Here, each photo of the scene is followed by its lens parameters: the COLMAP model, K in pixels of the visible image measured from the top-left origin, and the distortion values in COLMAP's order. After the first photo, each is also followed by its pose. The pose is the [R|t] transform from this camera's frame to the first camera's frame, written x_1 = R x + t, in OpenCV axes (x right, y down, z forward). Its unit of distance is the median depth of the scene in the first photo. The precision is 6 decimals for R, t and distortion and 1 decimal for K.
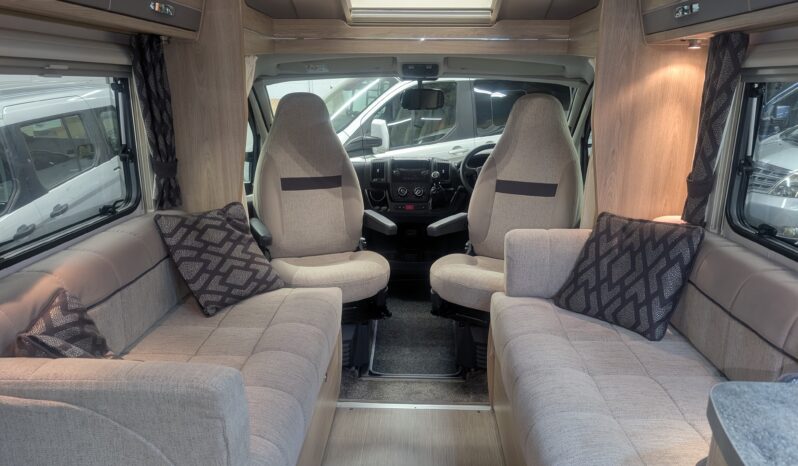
lens RADIAL K [[570.9, 0, 399.0], [0, 570.9, 233.0], [0, 0, 1]] dist [0.037581, -0.038158]
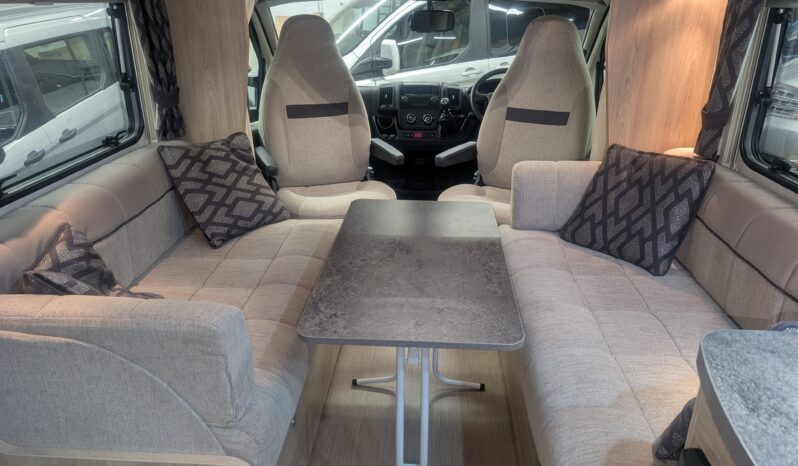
lens RADIAL K [[573.1, 0, 399.9], [0, 573.1, 222.0], [0, 0, 1]] dist [0.036405, -0.037568]
pose [[0.999770, 0.004214, -0.021027, 0.014408], [-0.001743, 0.993228, 0.116171, -0.018295], [0.021375, -0.116107, 0.993007, 0.005074]]
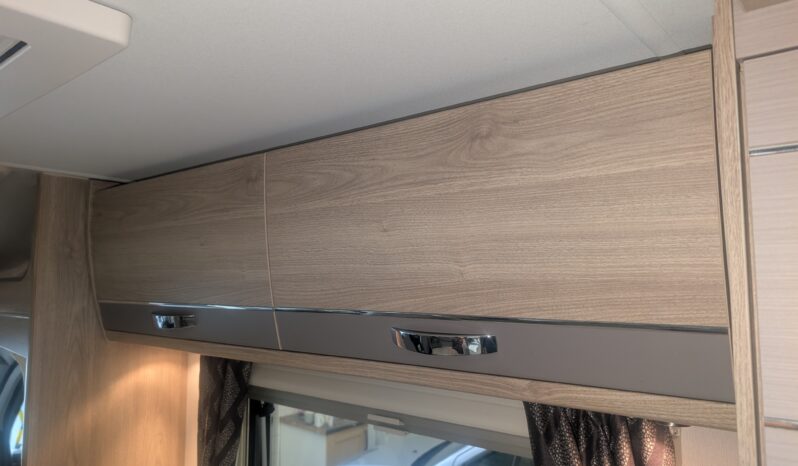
lens RADIAL K [[570.9, 0, 399.0], [0, 570.9, 233.0], [0, 0, 1]] dist [0.037581, -0.038158]
pose [[0.615386, 0.058909, 0.786022, 0.093009], [0.203916, 0.951357, -0.230949, -0.217193], [-0.761392, 0.302406, 0.573439, 0.292655]]
